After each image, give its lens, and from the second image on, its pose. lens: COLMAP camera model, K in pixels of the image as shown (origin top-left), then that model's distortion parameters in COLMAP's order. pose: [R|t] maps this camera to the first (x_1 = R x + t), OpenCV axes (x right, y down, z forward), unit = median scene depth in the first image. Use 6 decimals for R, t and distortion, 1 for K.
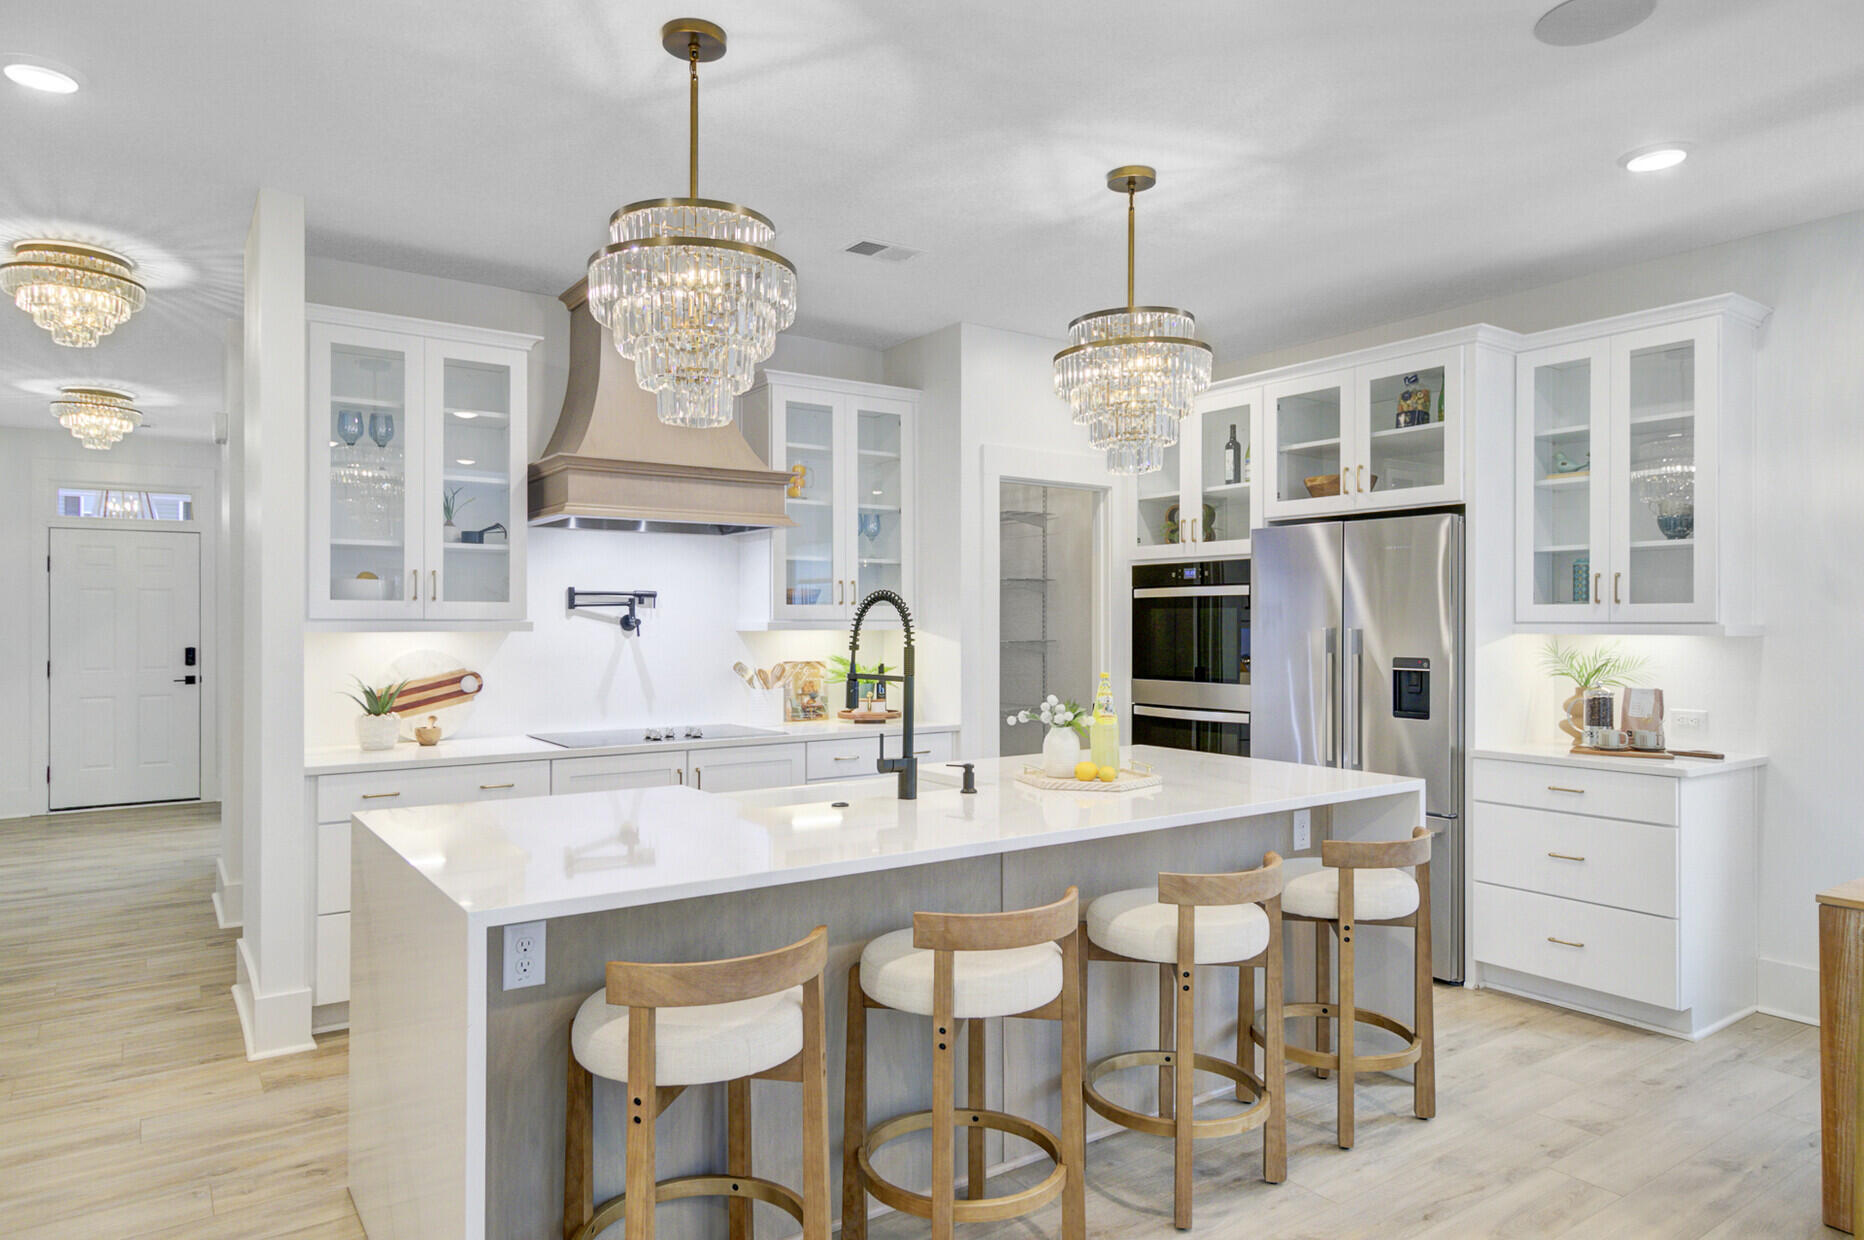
lens RADIAL K [[1123.1, 0, 913.0], [0, 1123.1, 618.4], [0, 0, 1]] dist [-0.005479, -0.000268]
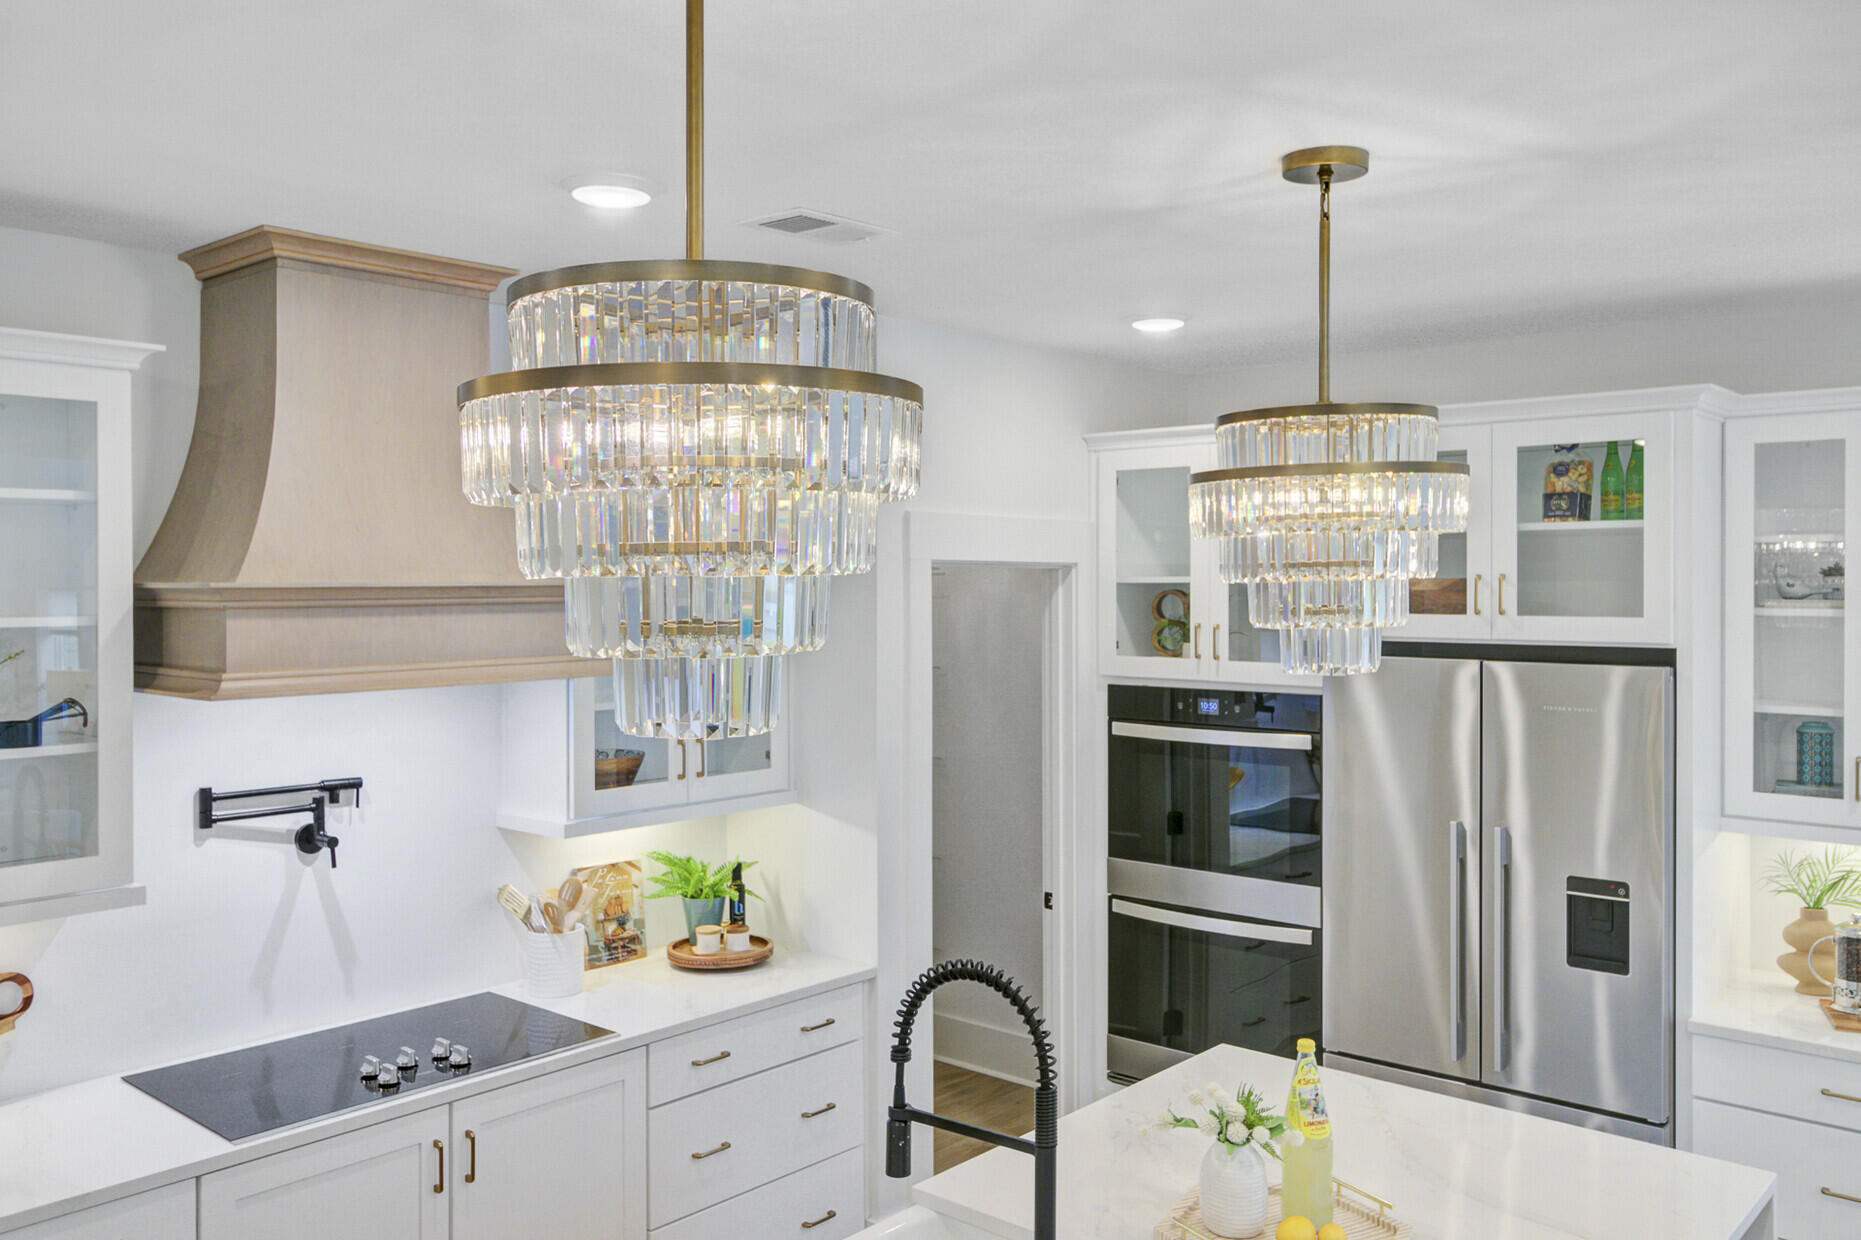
lens RADIAL K [[1469.8, 0, 911.2], [0, 1469.8, 578.4], [0, 0, 1]] dist [-0.005290, -0.002367]
pose [[0.972518, -0.001826, 0.232822, -0.150068], [0.001061, 0.999994, 0.003415, -0.144181], [-0.232827, -0.003074, 0.972513, 0.249080]]
